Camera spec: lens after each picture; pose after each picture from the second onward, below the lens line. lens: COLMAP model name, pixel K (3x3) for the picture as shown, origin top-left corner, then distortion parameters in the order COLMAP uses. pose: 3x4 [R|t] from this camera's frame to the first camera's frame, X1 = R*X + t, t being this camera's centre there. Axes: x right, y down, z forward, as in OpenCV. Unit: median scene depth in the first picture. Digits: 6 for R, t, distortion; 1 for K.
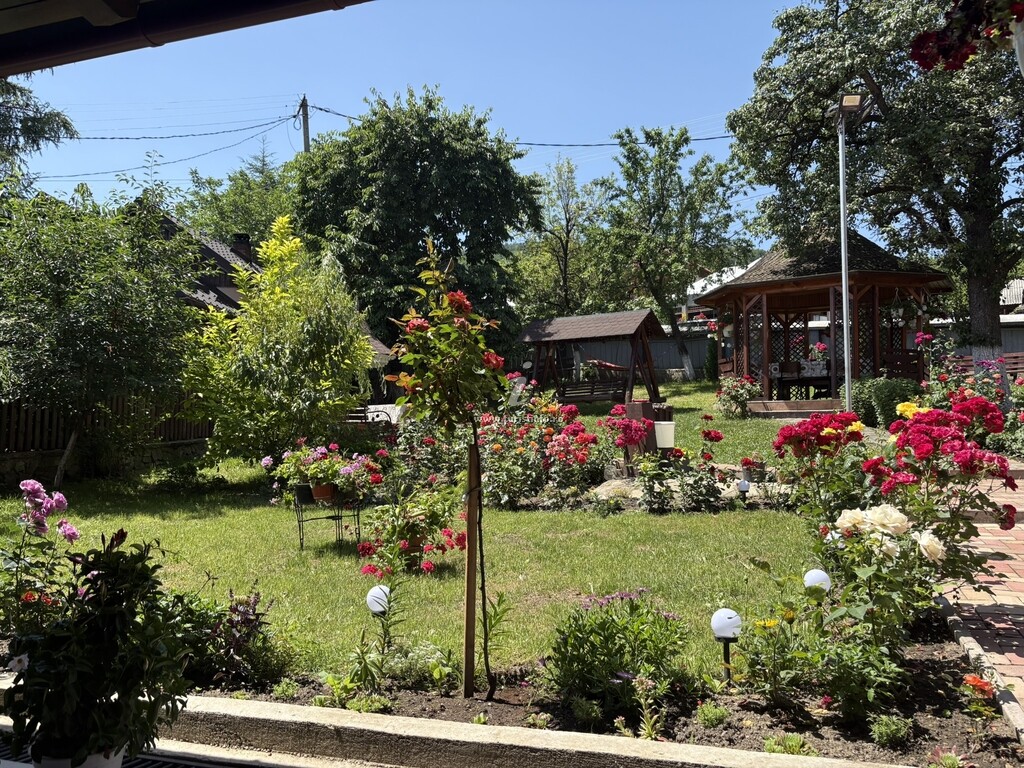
lens RADIAL K [[764.3, 0, 512.0], [0, 764.3, 384.0], [0, 0, 1]] dist [0.048484, -0.050004]
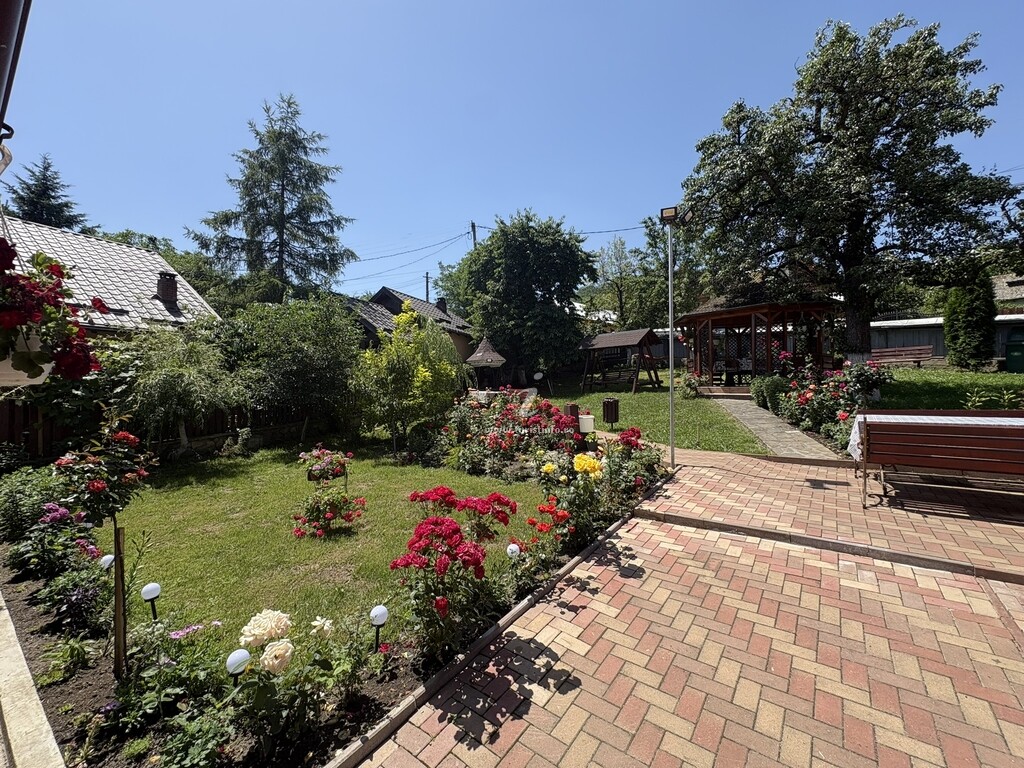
lens RADIAL K [[404.3, 0, 513.6], [0, 404.3, 383.1], [0, 0, 1]] dist [-0.001191, 0.000064]
pose [[0.957301, -0.011540, -0.288863, 0.129899], [0.029381, 0.997913, 0.057501, -0.033248], [0.287596, -0.063533, 0.955642, 0.055700]]
